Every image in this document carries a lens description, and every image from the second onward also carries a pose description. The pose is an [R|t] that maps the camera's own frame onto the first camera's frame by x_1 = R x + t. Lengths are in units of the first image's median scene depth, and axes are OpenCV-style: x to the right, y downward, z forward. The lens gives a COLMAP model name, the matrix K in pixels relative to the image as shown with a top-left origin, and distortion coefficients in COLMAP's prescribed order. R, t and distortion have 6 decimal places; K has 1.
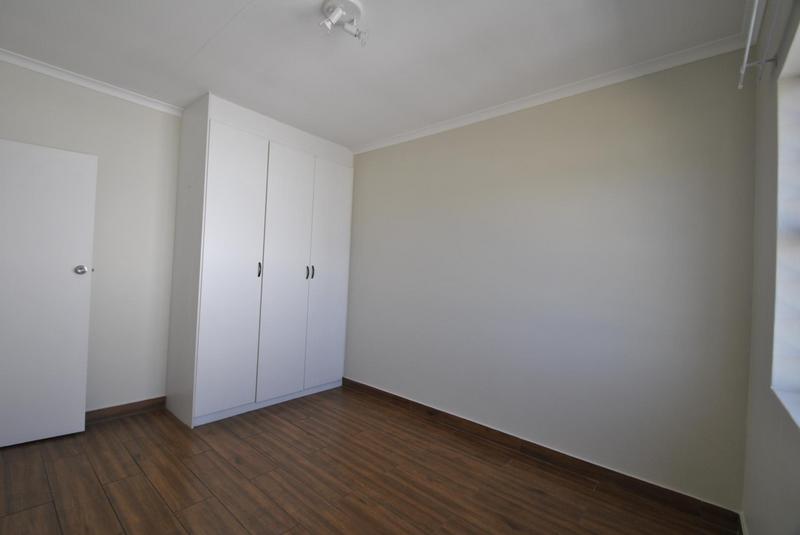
lens RADIAL K [[351.5, 0, 404.3], [0, 351.5, 262.7], [0, 0, 1]] dist [-0.000396, -0.007424]
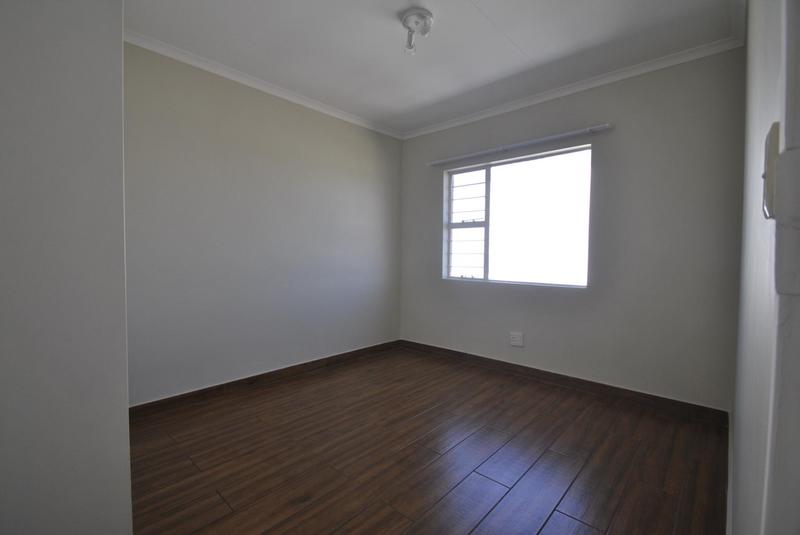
lens RADIAL K [[351.5, 0, 399.6], [0, 351.5, 267.7], [0, 0, 1]] dist [-0.000396, -0.007424]
pose [[0.033754, -0.086013, 0.995722, -1.000600], [-0.027654, 0.995828, 0.086959, 0.039163], [-0.999048, -0.030471, 0.031234, 0.718083]]
